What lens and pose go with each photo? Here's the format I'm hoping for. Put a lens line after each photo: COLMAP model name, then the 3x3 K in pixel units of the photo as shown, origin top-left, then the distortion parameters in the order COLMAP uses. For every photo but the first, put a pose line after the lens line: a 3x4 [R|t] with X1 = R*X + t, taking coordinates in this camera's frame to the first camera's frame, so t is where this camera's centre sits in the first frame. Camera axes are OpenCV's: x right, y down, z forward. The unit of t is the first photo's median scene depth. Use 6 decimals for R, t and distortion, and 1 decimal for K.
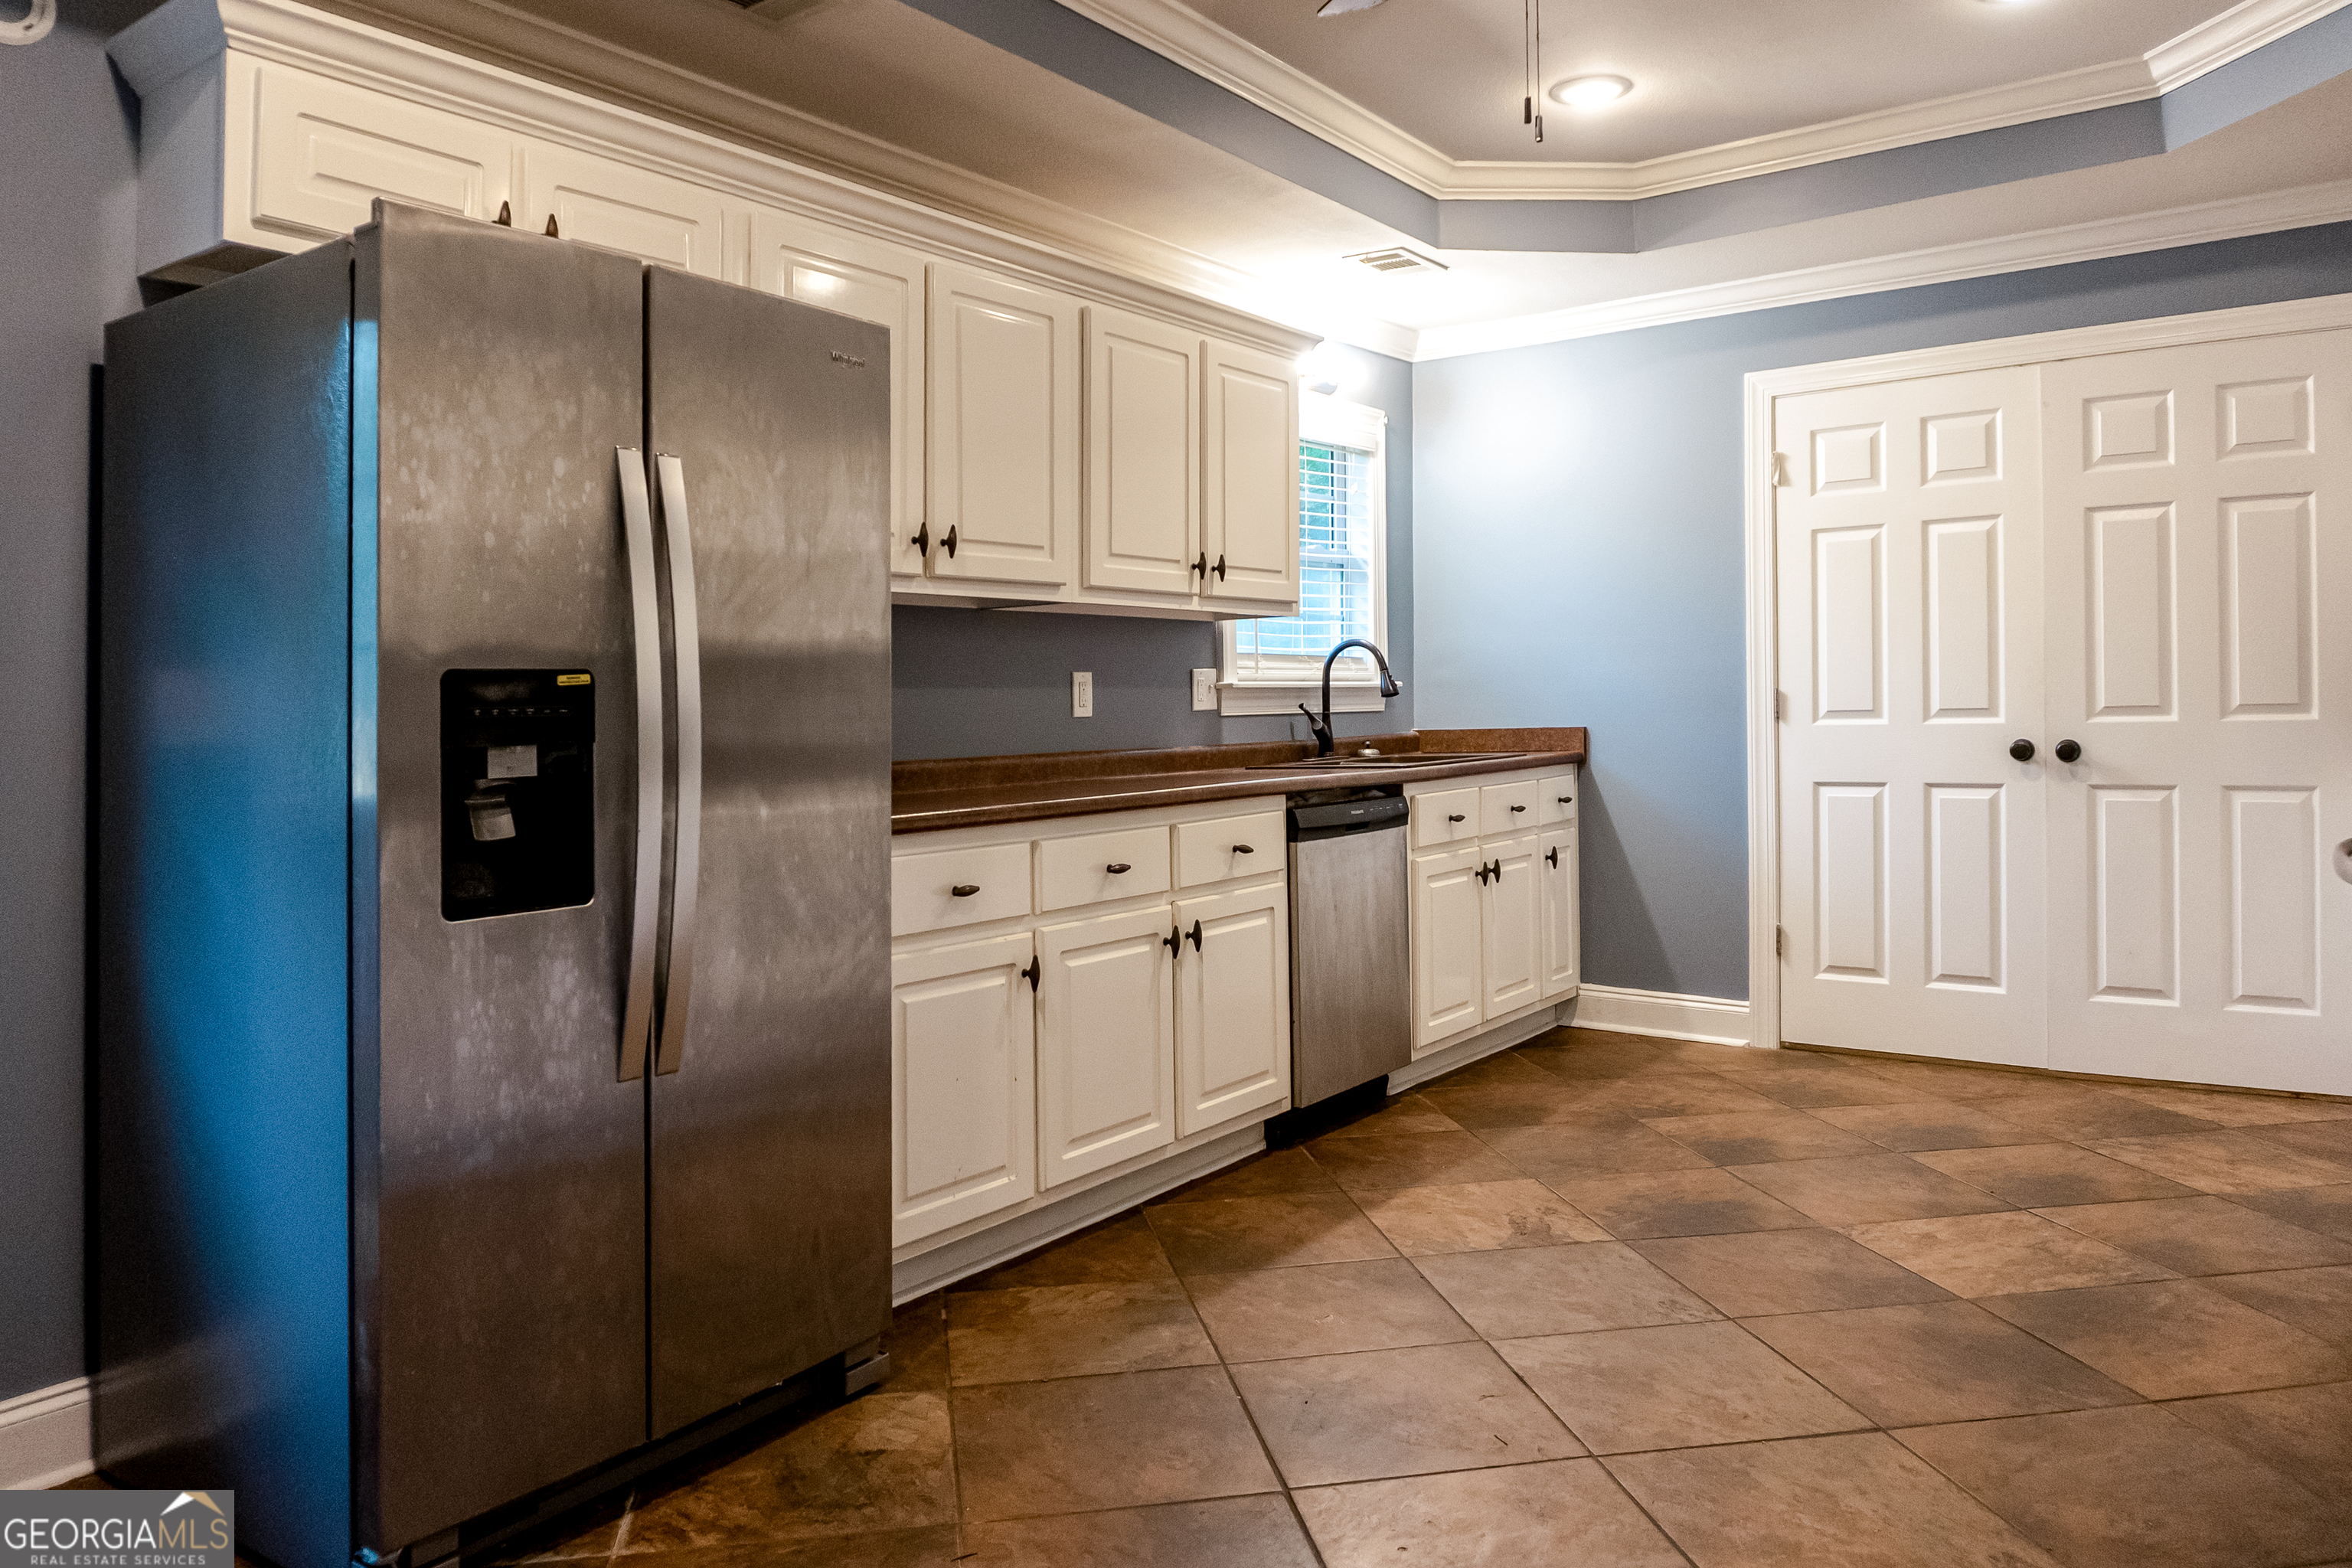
lens RADIAL K [[1654.3, 0, 1154.5], [0, 1654.3, 705.8], [0, 0, 1]] dist [-0.014506, -0.003203]
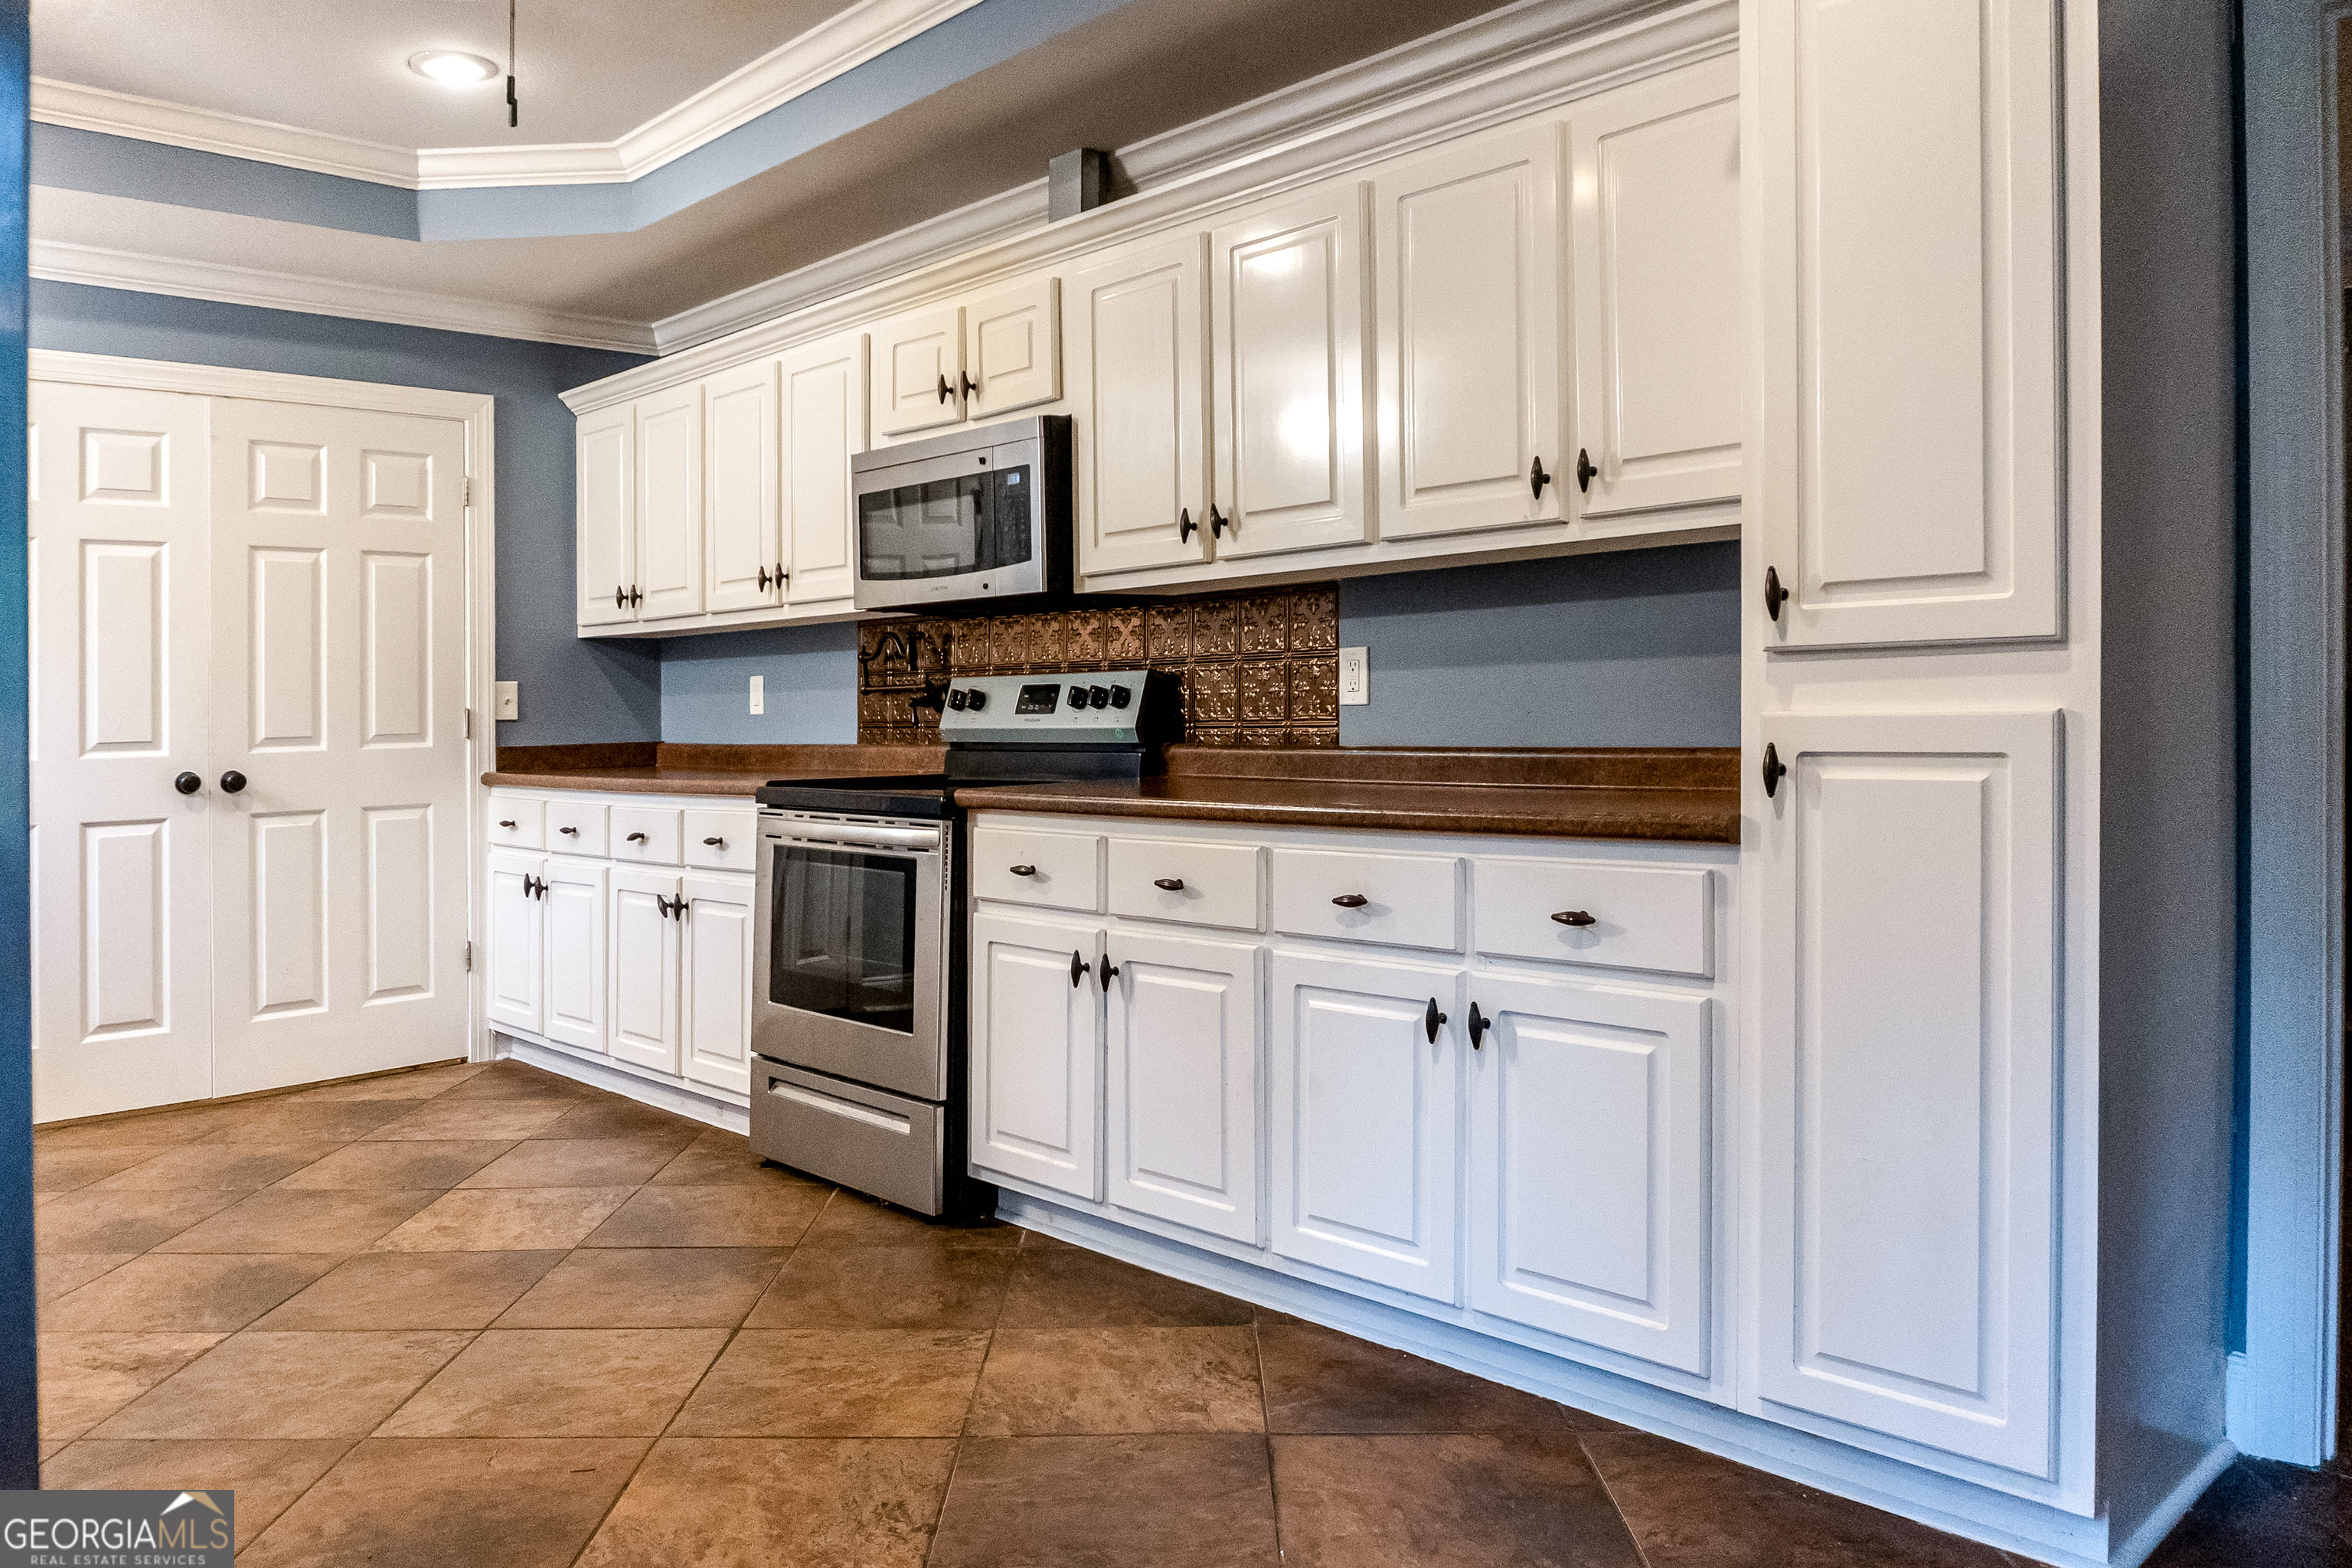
lens RADIAL K [[1705.5, 0, 1124.2], [0, 1705.5, 747.8], [0, 0, 1]] dist [-0.023168, -0.001101]
pose [[0.189011, -0.009918, 0.981925, -0.424302], [0.017659, 0.999822, 0.006700, 0.010237], [-0.981816, 0.016074, 0.189153, 0.292625]]
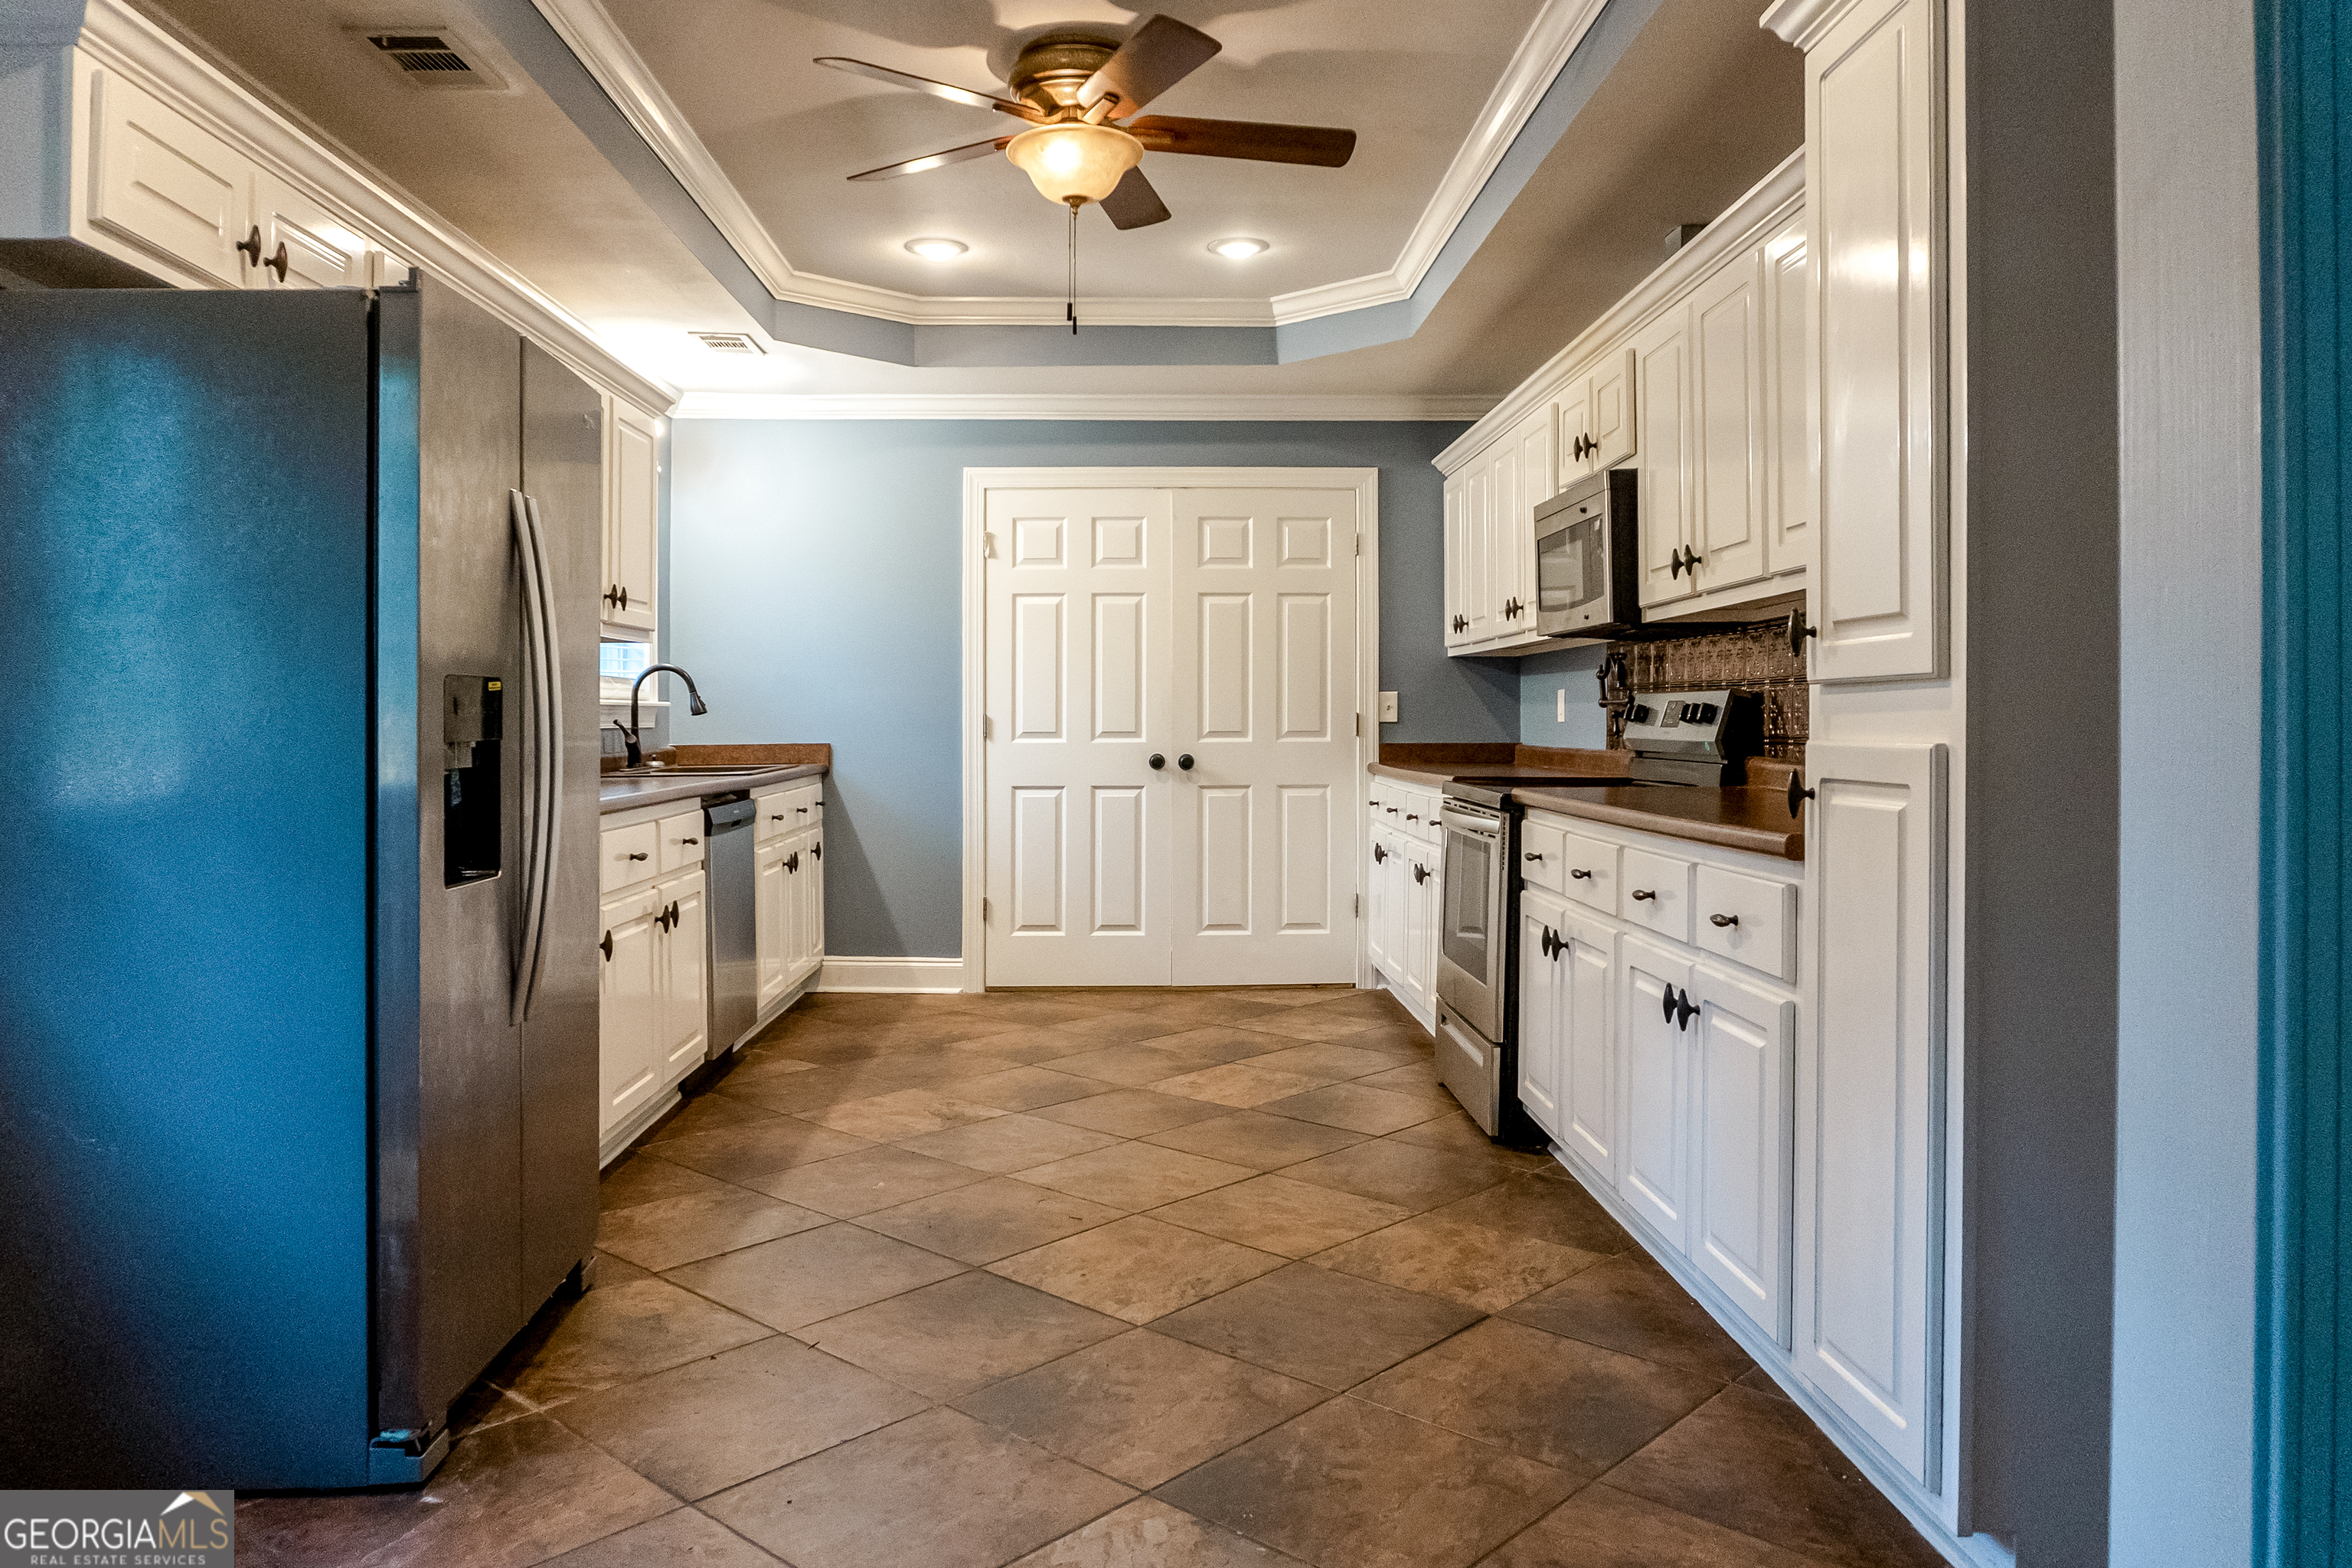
lens RADIAL K [[1623.8, 0, 1171.4], [0, 1623.8, 754.1], [0, 0, 1]] dist [-0.017649, -0.002855]
pose [[0.785321, 0.004641, 0.619071, -0.374122], [-0.013231, 0.999869, 0.009289, 0.008567], [-0.618947, -0.015486, 0.785280, -0.113918]]
